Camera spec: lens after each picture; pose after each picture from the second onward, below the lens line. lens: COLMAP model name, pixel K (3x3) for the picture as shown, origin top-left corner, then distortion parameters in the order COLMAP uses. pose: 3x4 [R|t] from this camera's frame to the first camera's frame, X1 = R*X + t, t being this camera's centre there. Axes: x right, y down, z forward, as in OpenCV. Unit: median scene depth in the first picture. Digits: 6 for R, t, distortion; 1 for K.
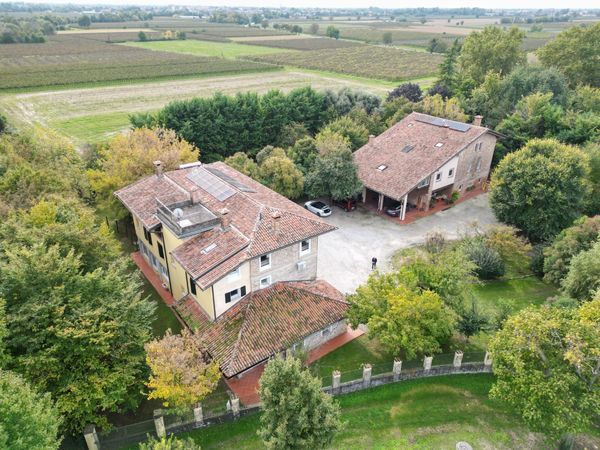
lens RADIAL K [[414.7, 0, 298.3], [0, 414.7, 223.5], [0, 0, 1]] dist [0.057087, -0.043578]
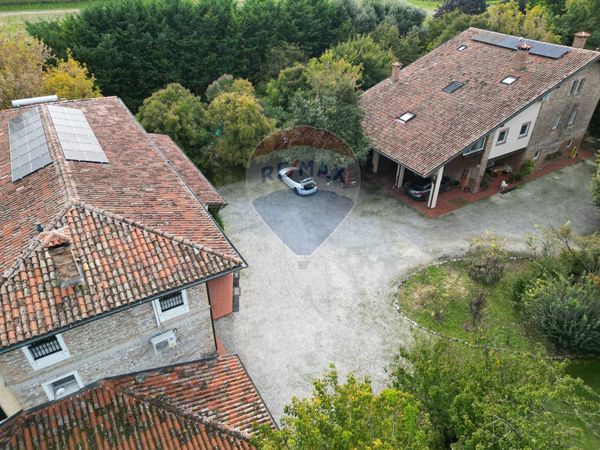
lens RADIAL K [[414.7, 0, 301.8], [0, 414.7, 222.1], [0, 0, 1]] dist [0.057087, -0.043578]
pose [[0.994194, 0.056516, -0.091566, 0.124978], [-0.044690, 0.990970, 0.126414, -0.058053], [0.097883, -0.121588, 0.987742, 0.400834]]
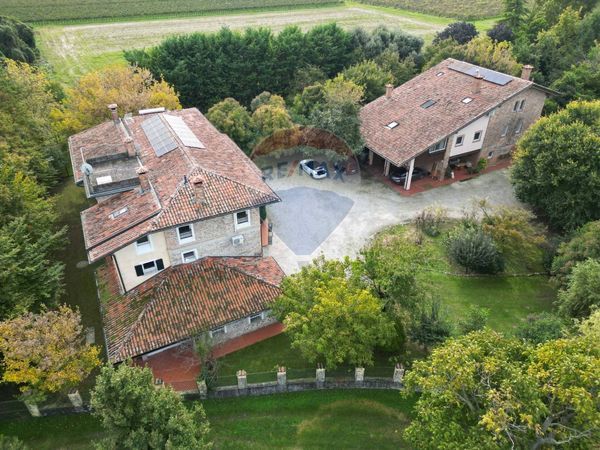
lens RADIAL K [[414.7, 0, 301.4], [0, 414.7, 224.7], [0, 0, 1]] dist [0.057087, -0.043578]
pose [[0.985386, 0.091644, -0.143581, 0.173538], [-0.072825, 0.988671, 0.131252, -0.034854], [0.153982, -0.118878, 0.980896, 0.125365]]
